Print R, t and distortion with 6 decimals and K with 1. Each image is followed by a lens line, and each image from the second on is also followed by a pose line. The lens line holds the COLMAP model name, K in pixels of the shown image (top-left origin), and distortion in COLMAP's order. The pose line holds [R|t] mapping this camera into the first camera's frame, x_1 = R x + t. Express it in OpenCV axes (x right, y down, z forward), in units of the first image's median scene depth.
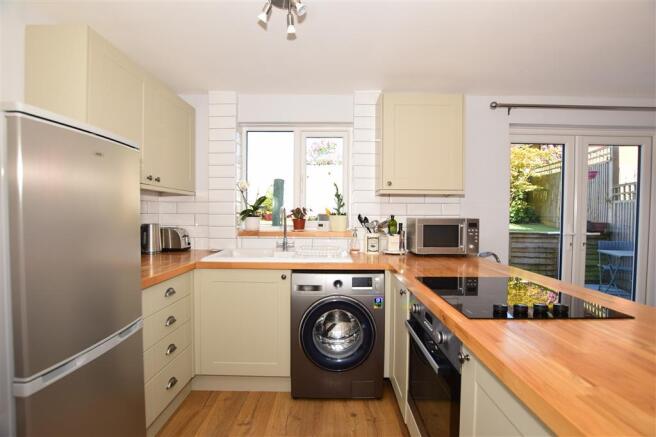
lens RADIAL K [[287.1, 0, 328.8], [0, 287.1, 220.7], [0, 0, 1]] dist [-0.027679, 0.000532]
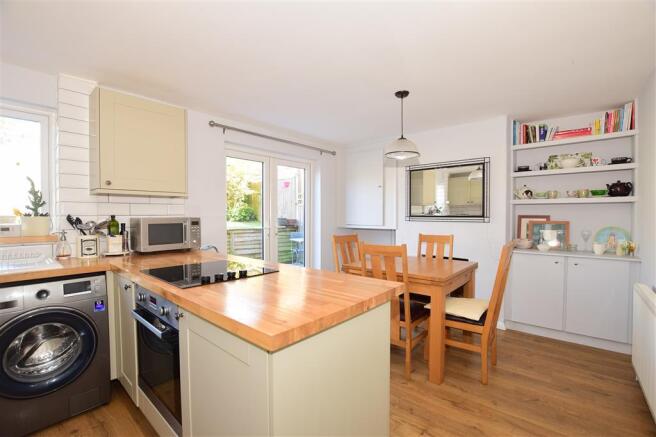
lens RADIAL K [[287.1, 0, 328.8], [0, 287.1, 220.7], [0, 0, 1]] dist [-0.027679, 0.000532]
pose [[0.642301, -0.022624, 0.766119, -0.041652], [0.022506, 0.999690, 0.010653, 0.004886], [-0.766122, 0.010400, 0.642611, -0.172701]]
